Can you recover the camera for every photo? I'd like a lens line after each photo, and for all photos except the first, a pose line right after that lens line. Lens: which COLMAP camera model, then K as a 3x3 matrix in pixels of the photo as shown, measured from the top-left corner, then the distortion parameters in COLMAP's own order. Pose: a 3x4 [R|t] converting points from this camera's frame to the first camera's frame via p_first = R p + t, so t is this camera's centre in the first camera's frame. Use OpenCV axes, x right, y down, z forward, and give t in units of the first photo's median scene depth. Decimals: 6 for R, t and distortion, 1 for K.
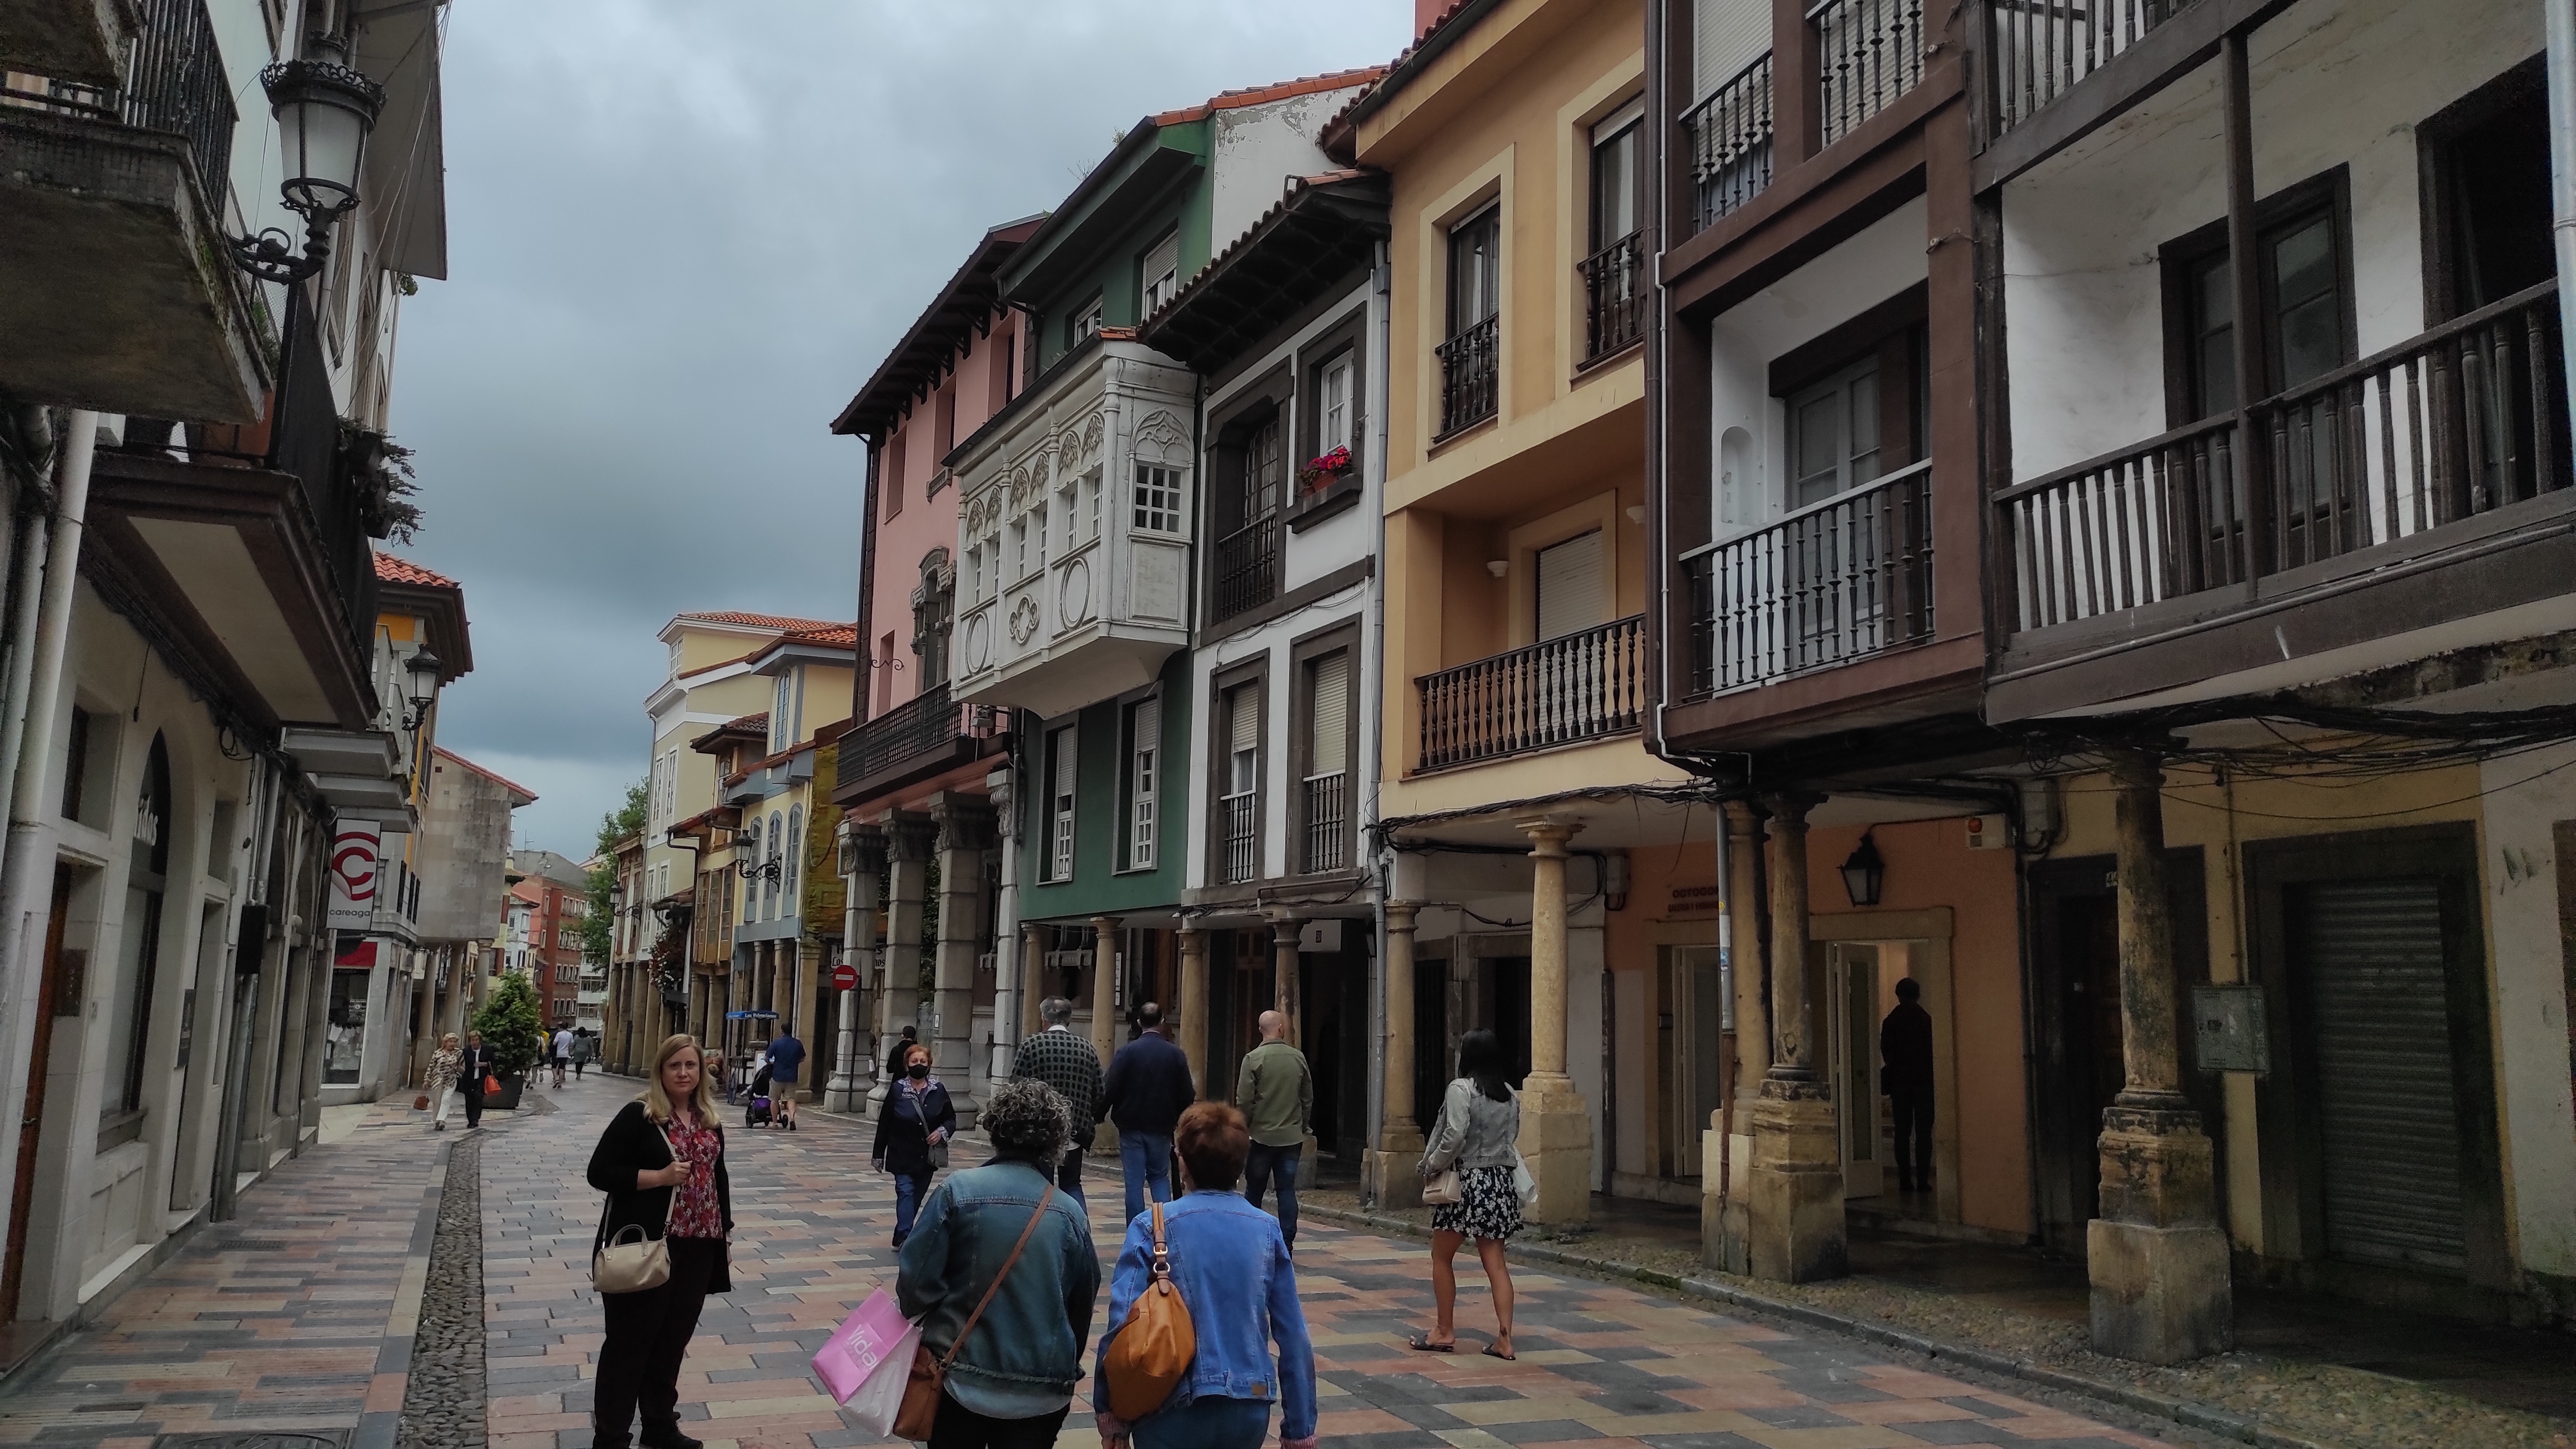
lens RADIAL K [[1847.8, 0, 1288.0], [0, 1847.8, 724.5], [0, 0, 1]] dist [0.061398, -0.079196]
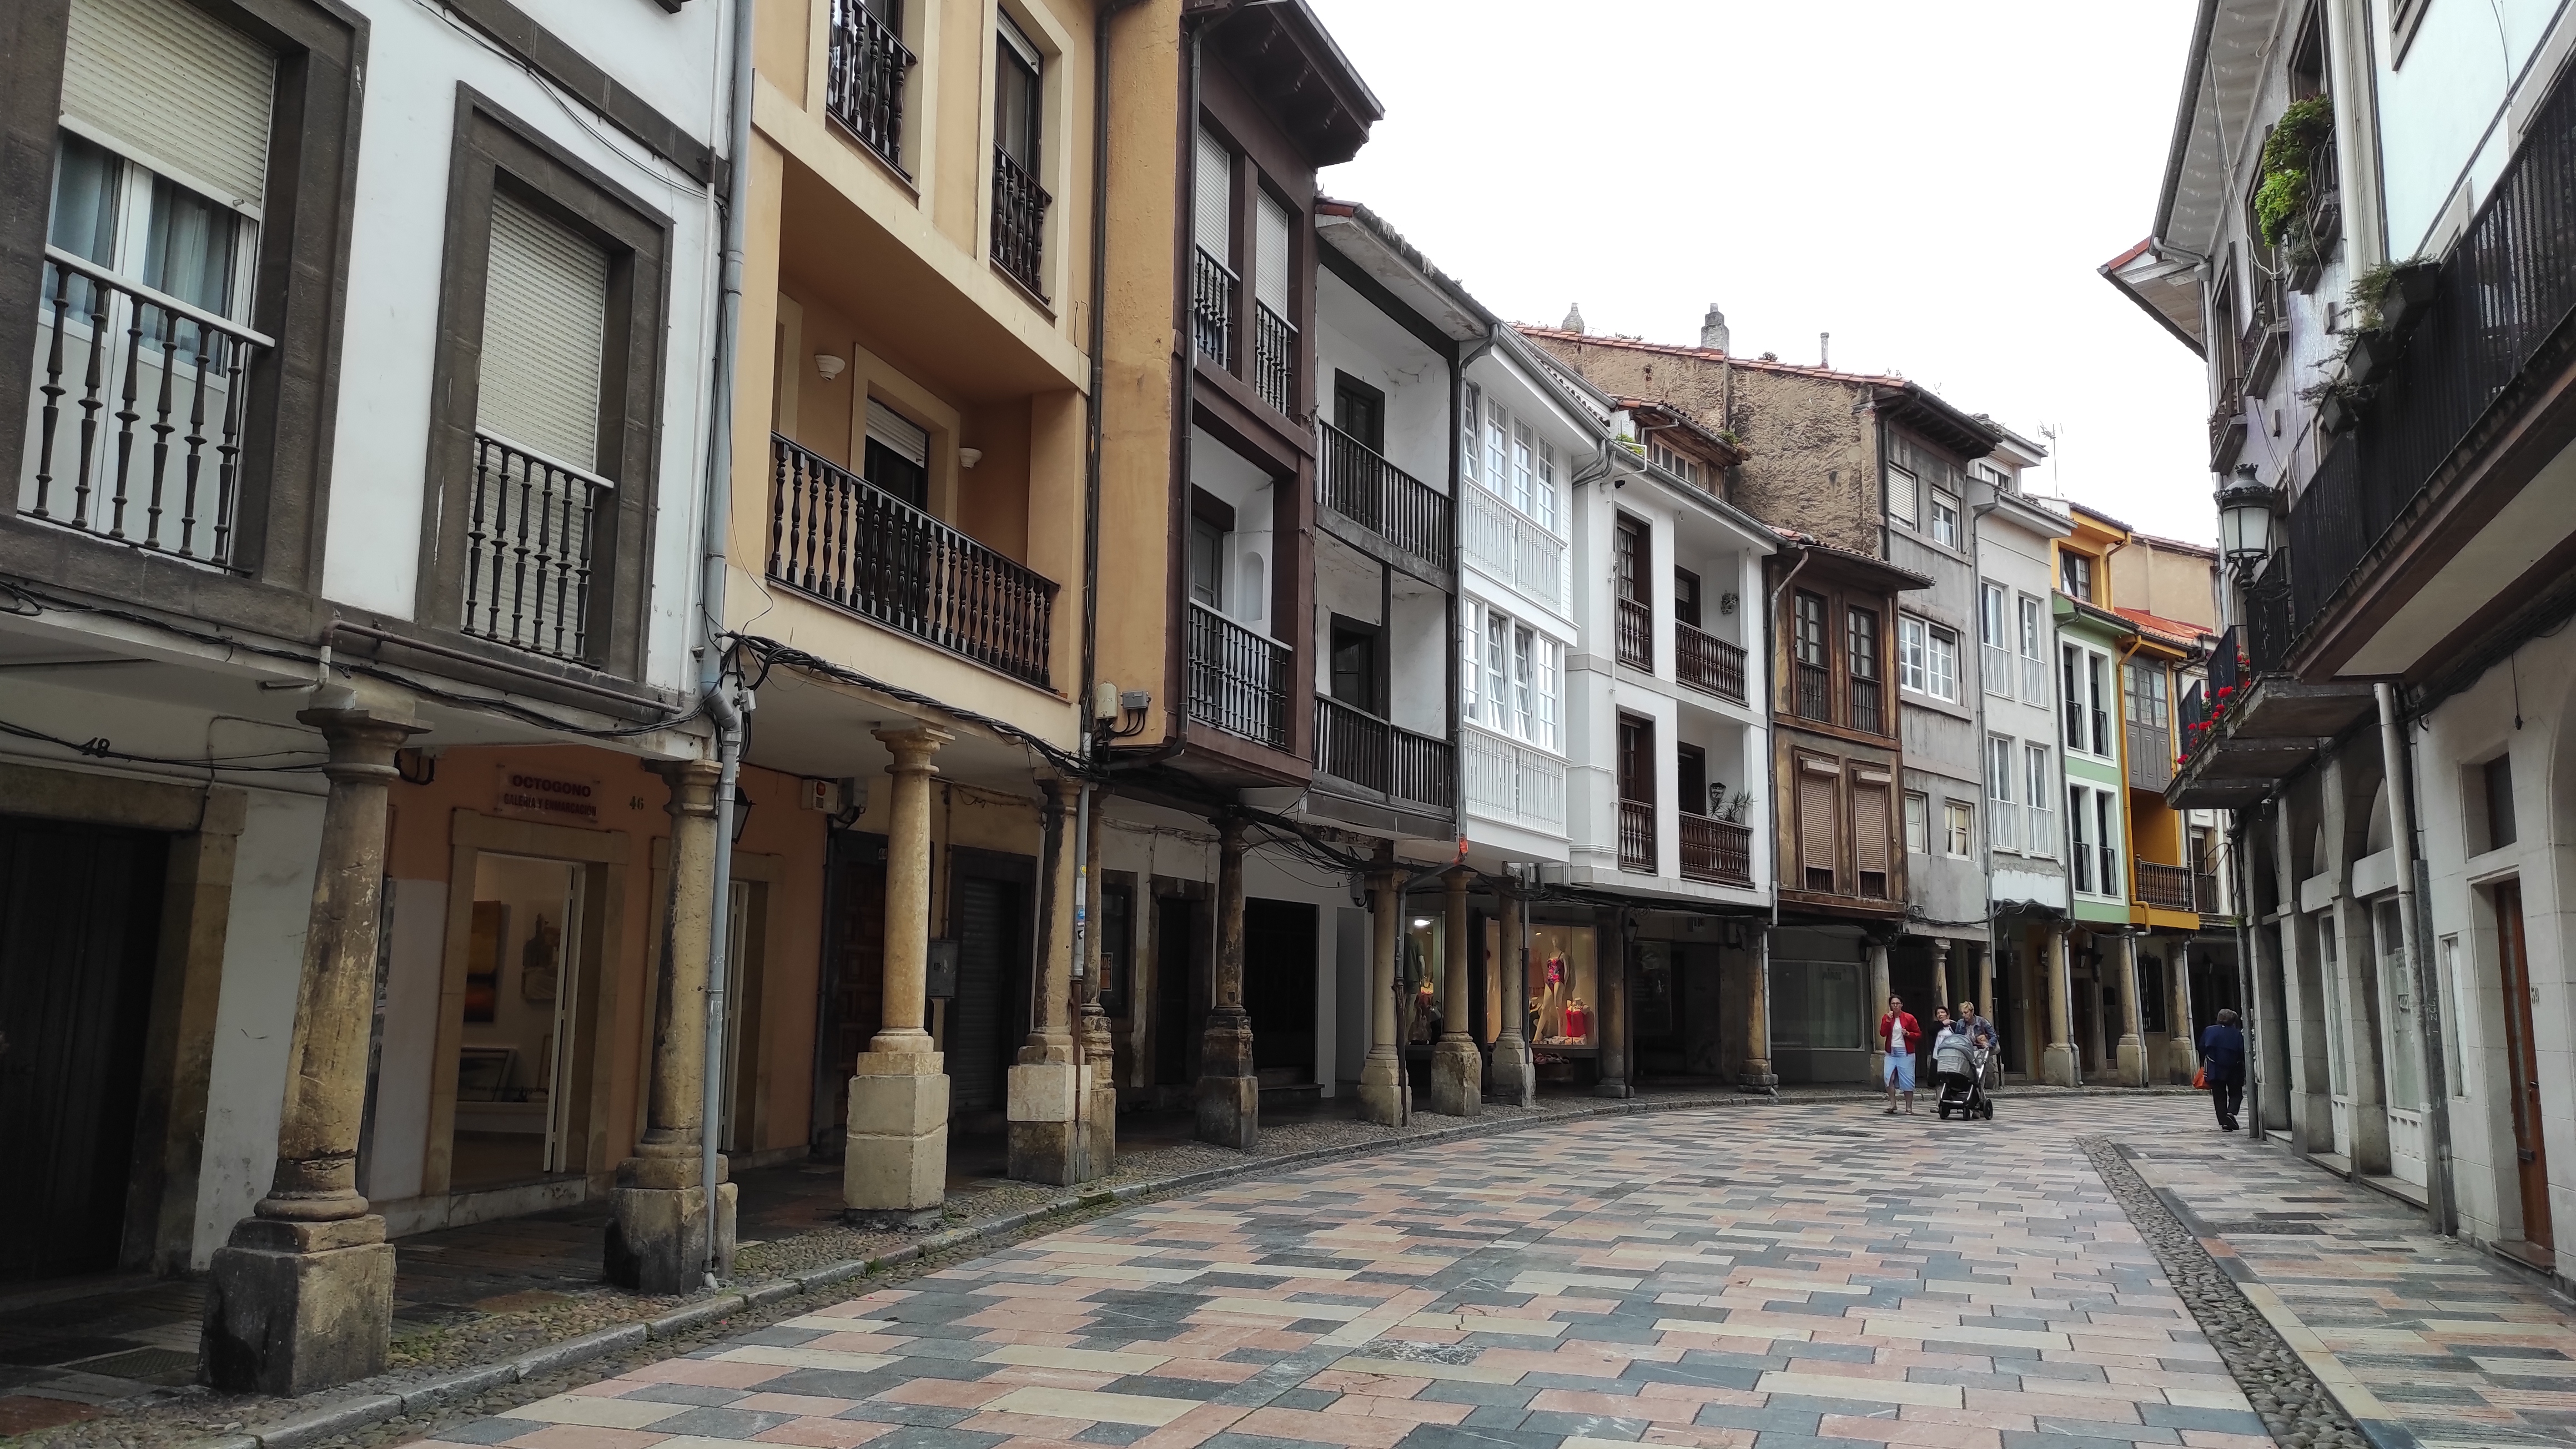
lens RADIAL K [[1847.8, 0, 1288.0], [0, 1847.8, 724.5], [0, 0, 1]] dist [0.061398, -0.079196]
pose [[-0.732443, 0.070057, 0.677214, -0.620889], [-0.130236, 0.961906, -0.240365, 0.259986], [-0.668256, -0.264252, -0.695417, 1.669473]]
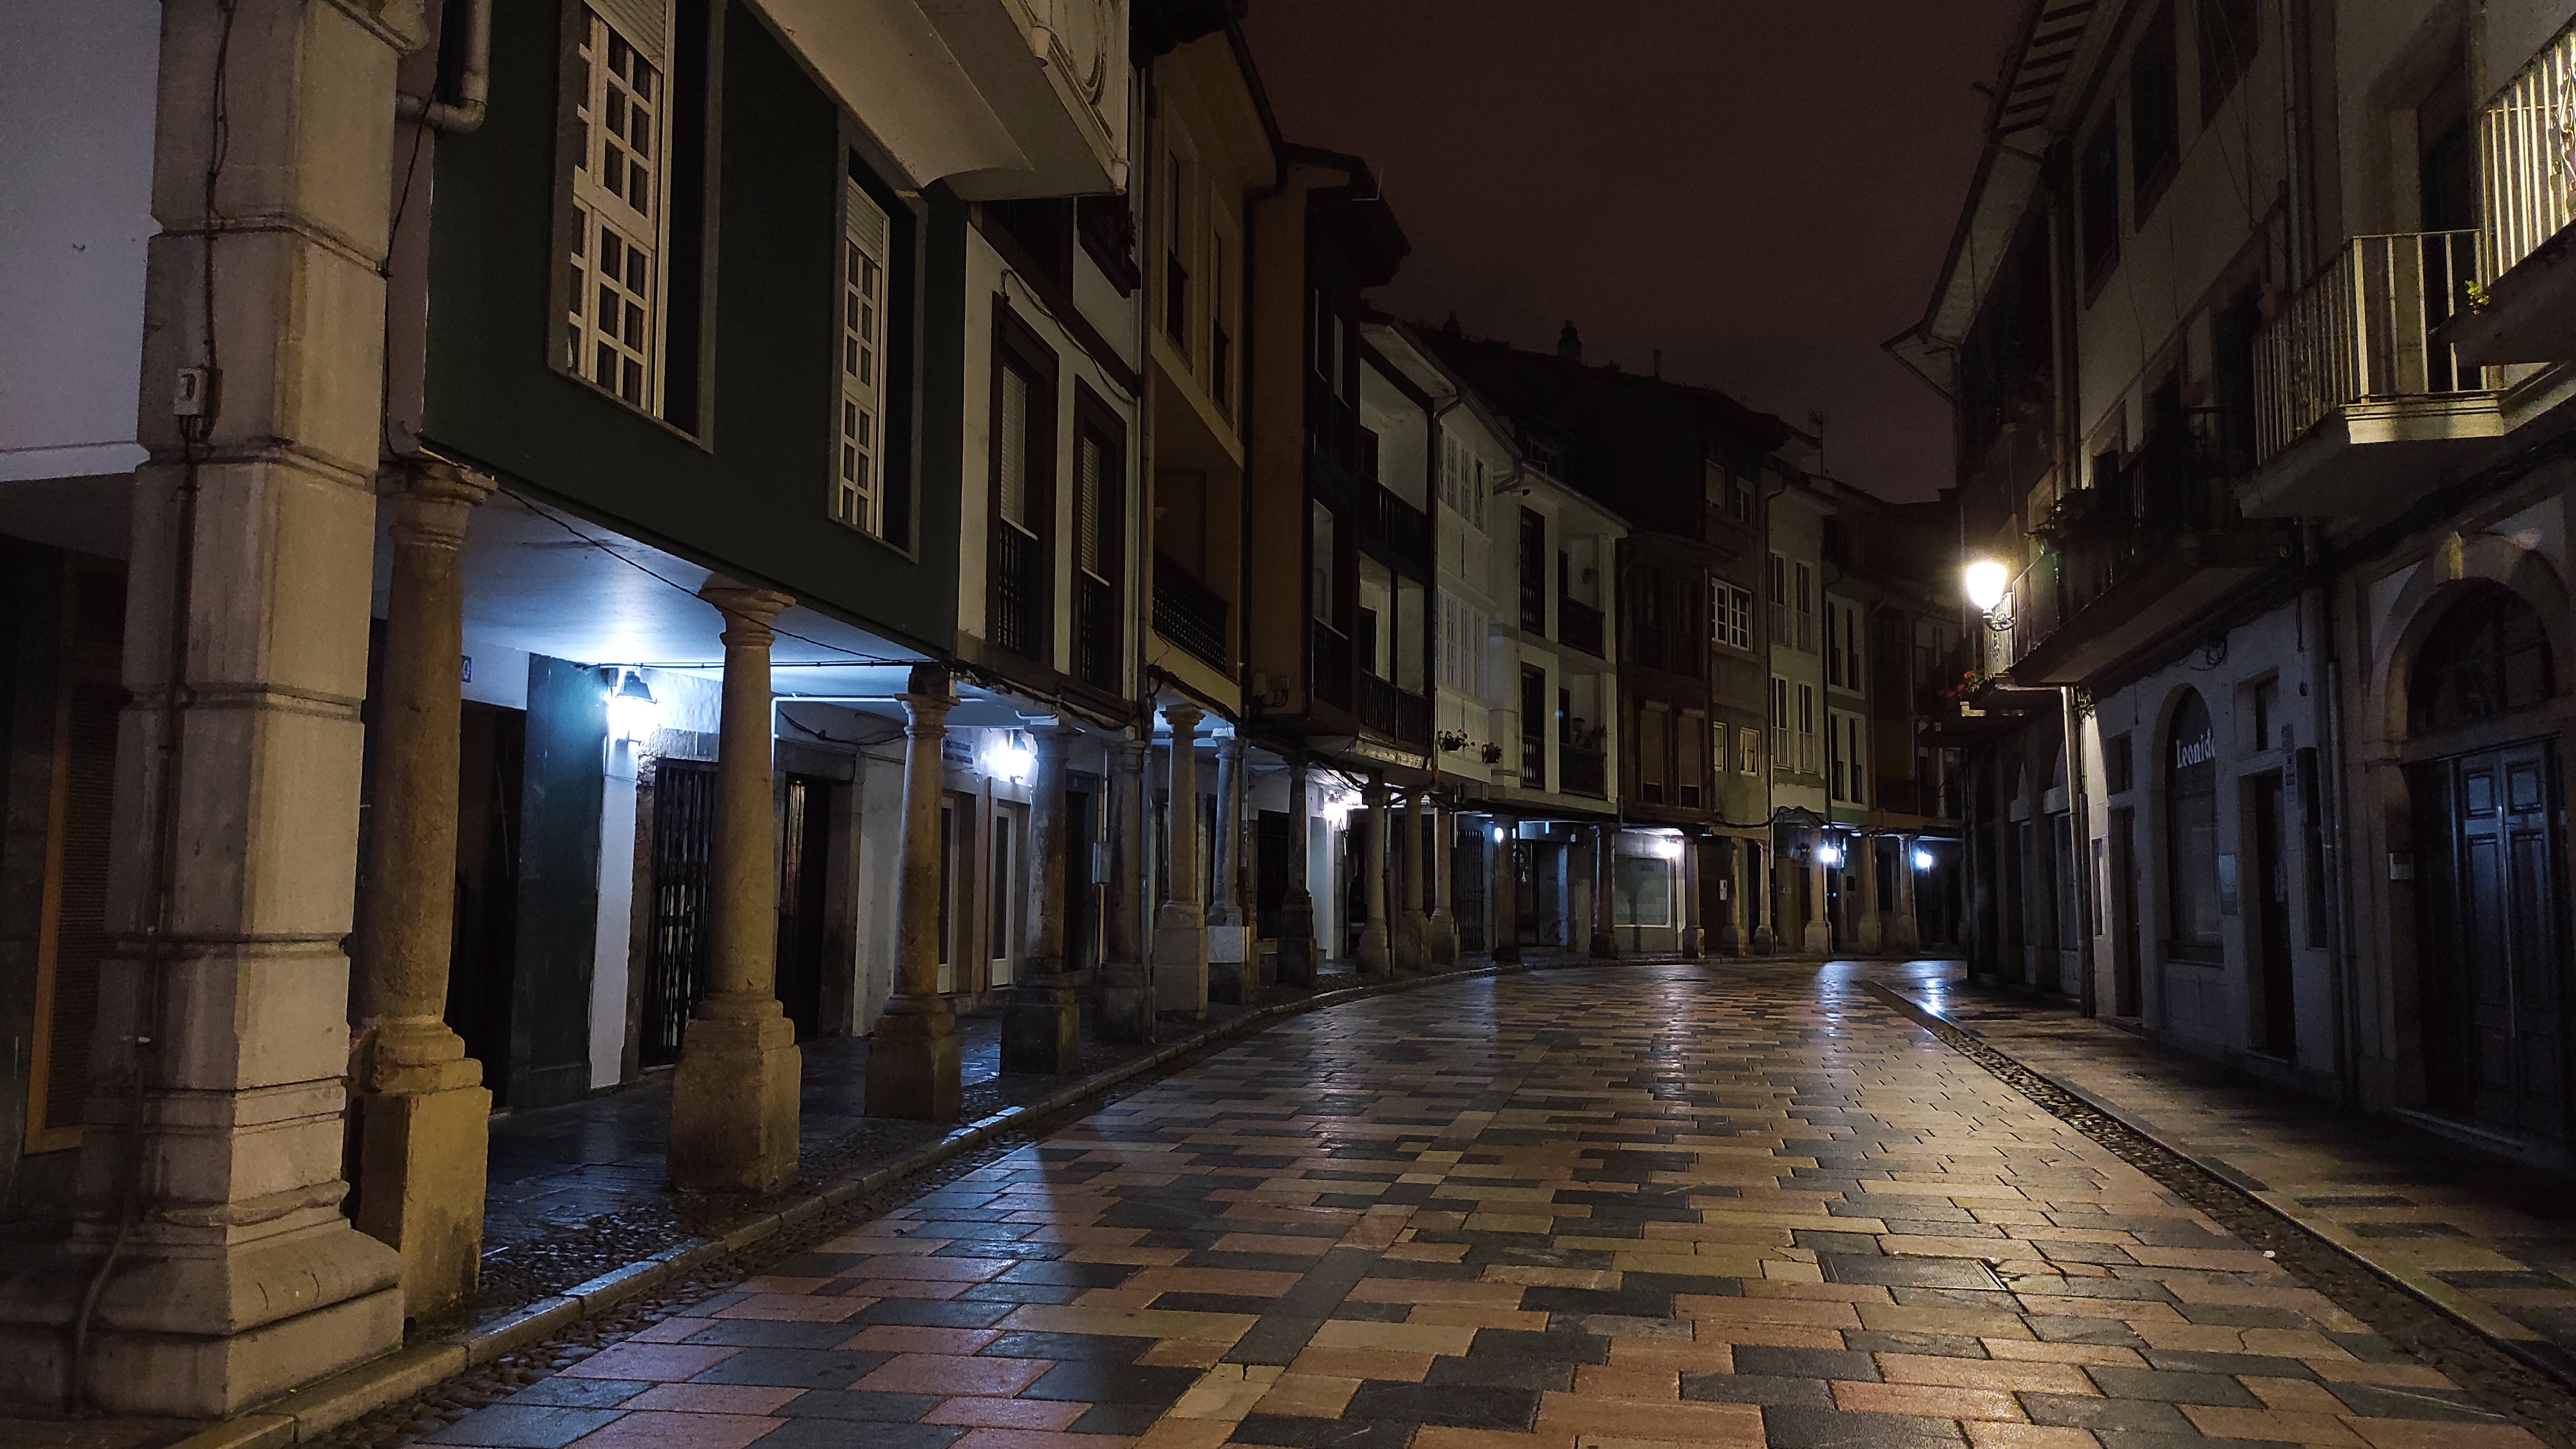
lens RADIAL K [[1847.8, 0, 1288.0], [0, 1847.8, 724.5], [0, 0, 1]] dist [0.061398, -0.079196]
pose [[-0.816375, 0.026924, 0.576894, -0.762082], [-0.111029, 0.972962, -0.202528, 0.362669], [-0.566748, -0.229391, -0.791313, 2.271317]]
